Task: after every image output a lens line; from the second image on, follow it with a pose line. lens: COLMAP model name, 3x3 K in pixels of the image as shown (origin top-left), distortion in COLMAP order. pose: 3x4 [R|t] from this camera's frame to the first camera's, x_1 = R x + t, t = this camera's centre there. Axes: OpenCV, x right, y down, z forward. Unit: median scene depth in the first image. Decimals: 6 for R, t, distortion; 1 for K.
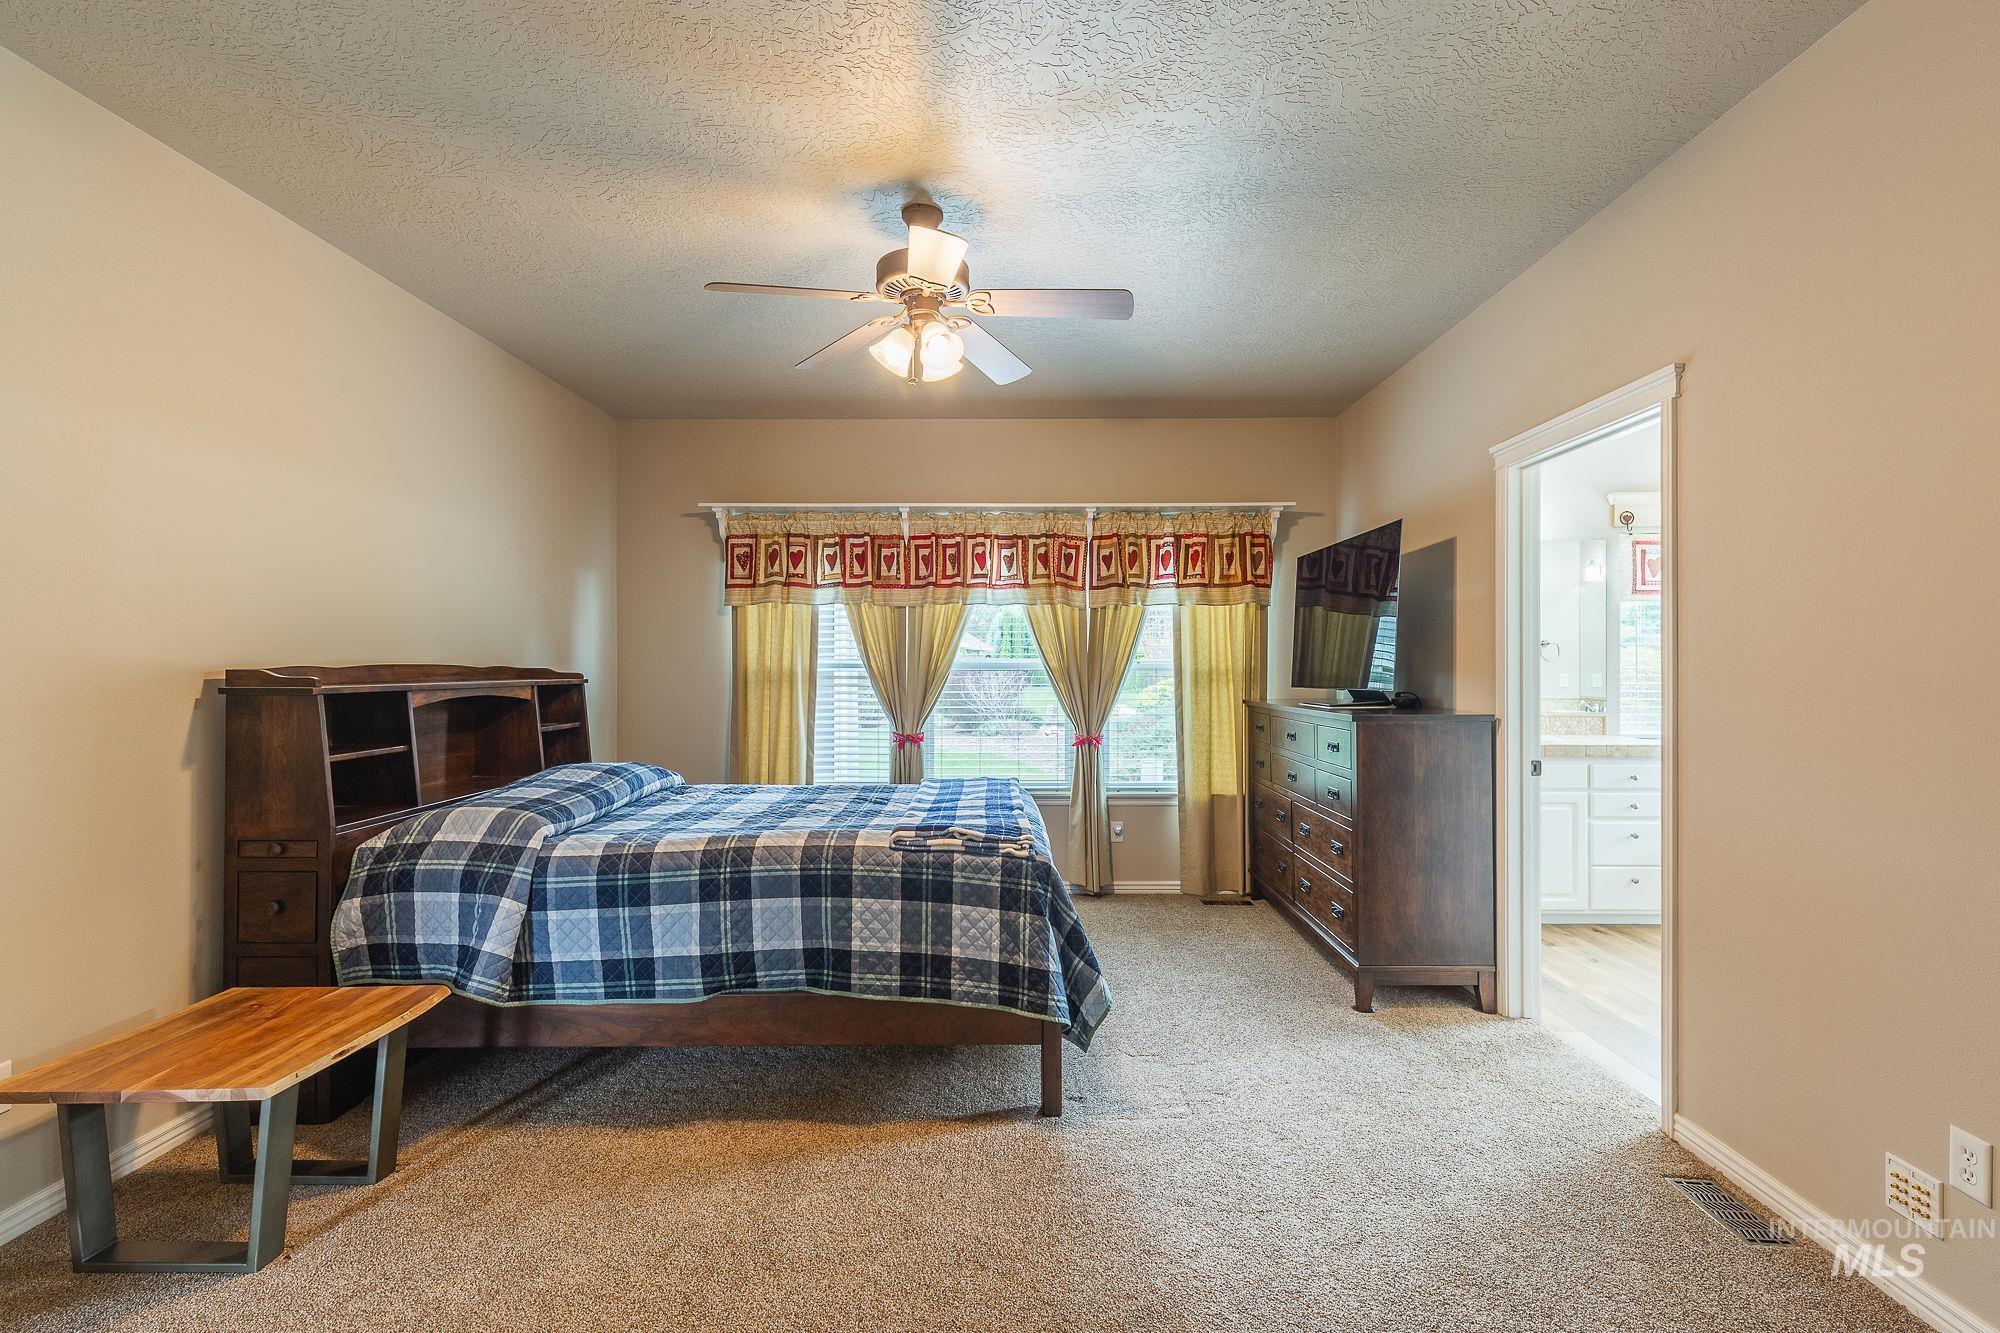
lens RADIAL K [[908.7, 0, 1013.1], [0, 908.7, 664.8], [0, 0, 1]] dist [0.008264, -0.001474]
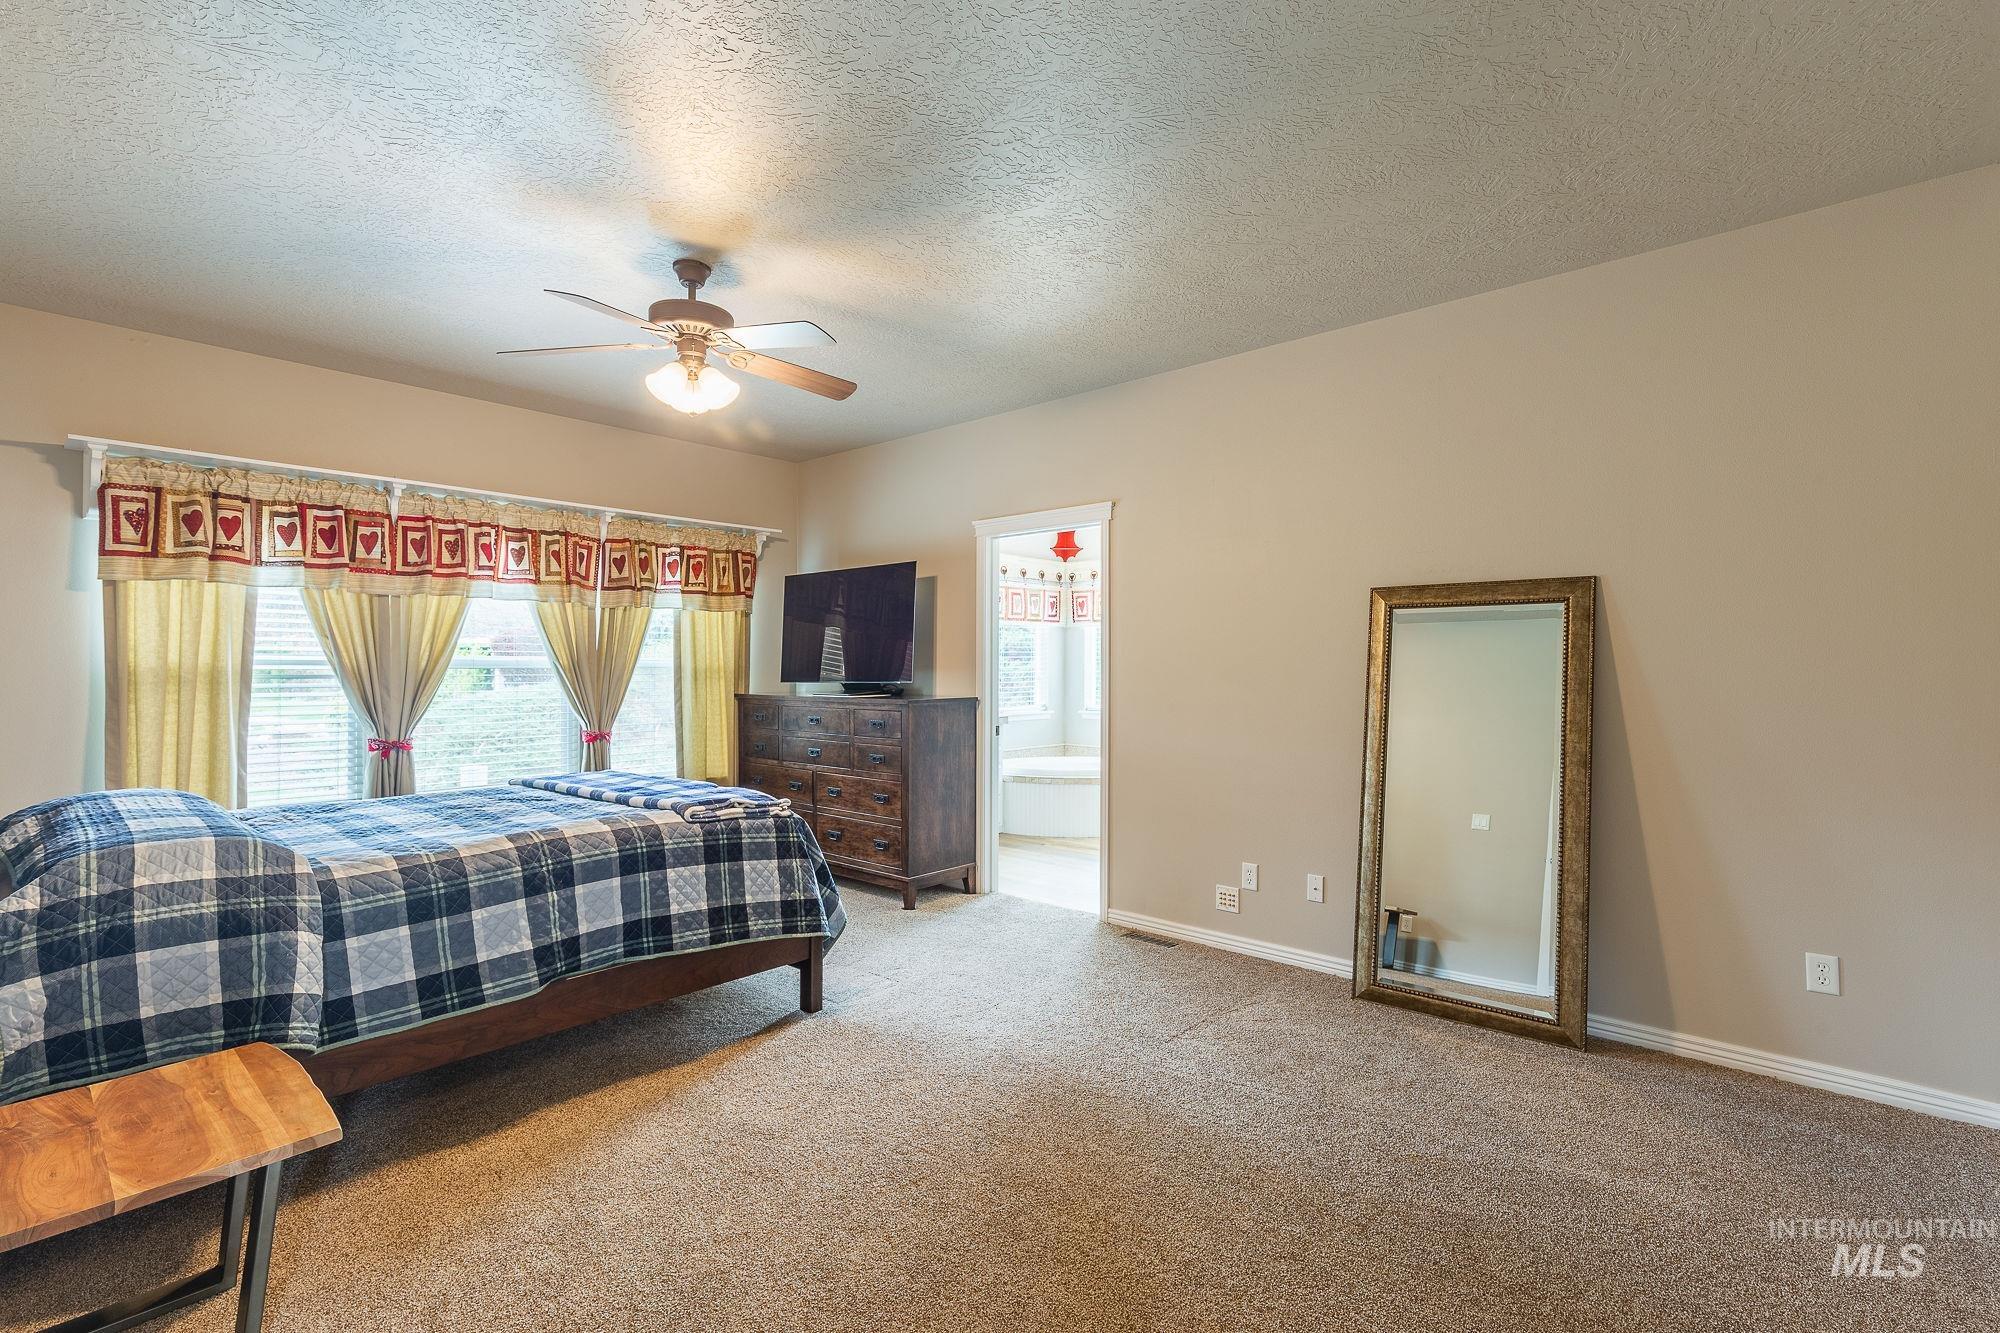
lens RADIAL K [[908.7, 0, 1013.1], [0, 908.7, 664.8], [0, 0, 1]] dist [0.008264, -0.001474]
pose [[0.662814, 0.004739, 0.748769, -0.381088], [-0.004246, 0.999988, -0.002570, 0.002647], [-0.748772, -0.001475, 0.662826, -0.033705]]
